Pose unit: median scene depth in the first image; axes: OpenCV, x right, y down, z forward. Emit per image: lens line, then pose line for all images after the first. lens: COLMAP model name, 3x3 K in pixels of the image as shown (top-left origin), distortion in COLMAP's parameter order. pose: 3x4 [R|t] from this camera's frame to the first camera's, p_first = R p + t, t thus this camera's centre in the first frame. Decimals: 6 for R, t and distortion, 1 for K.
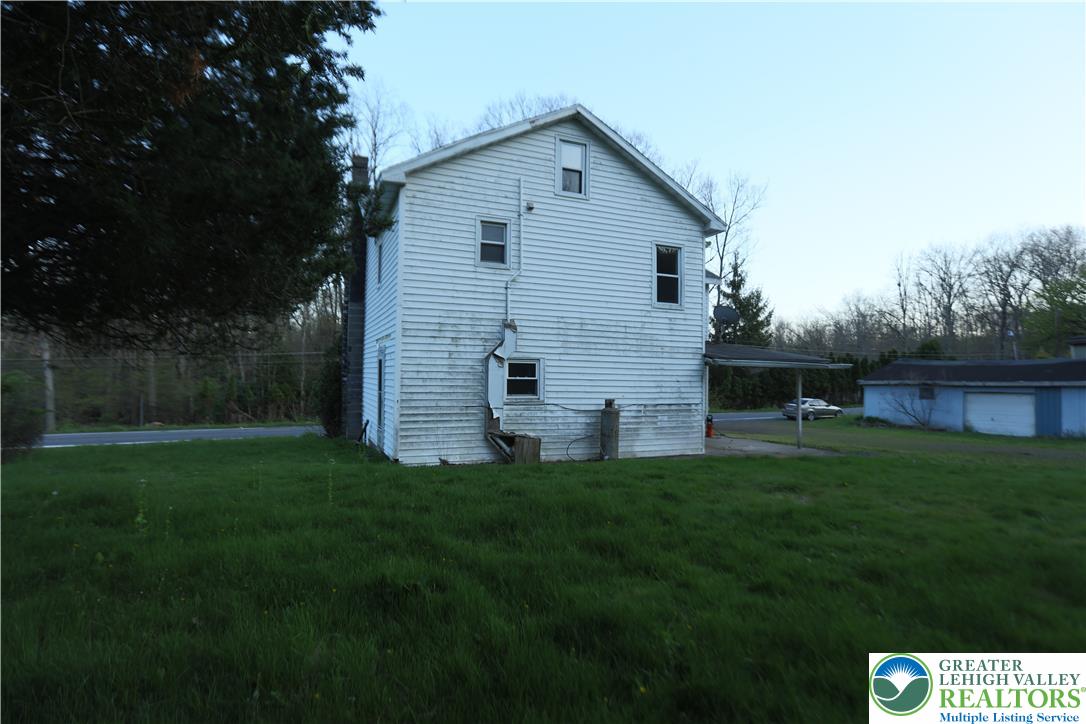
lens RADIAL K [[557.4, 0, 543.0], [0, 557.4, 362.0], [0, 0, 1]] dist [0.002009, 0.000498]
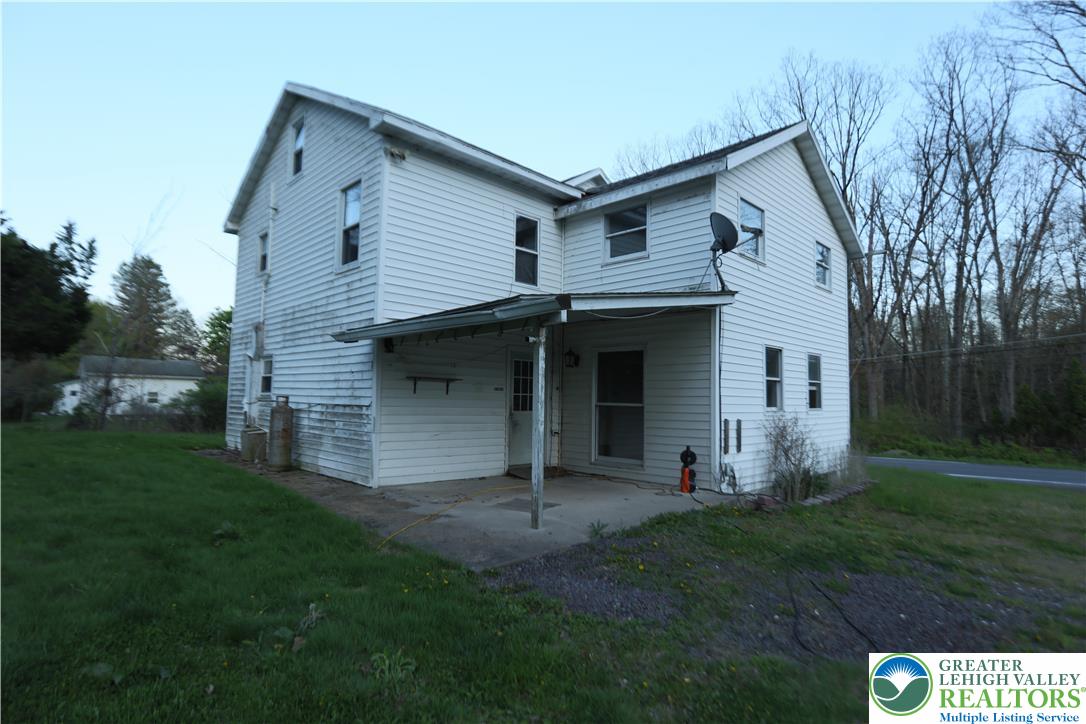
lens RADIAL K [[557.4, 0, 543.0], [0, 557.4, 362.0], [0, 0, 1]] dist [0.002009, 0.000498]
pose [[0.354320, -0.065799, -0.932807, 1.006821], [0.017052, 0.997810, -0.063907, 0.073221], [0.934969, 0.006737, 0.354666, 1.022381]]
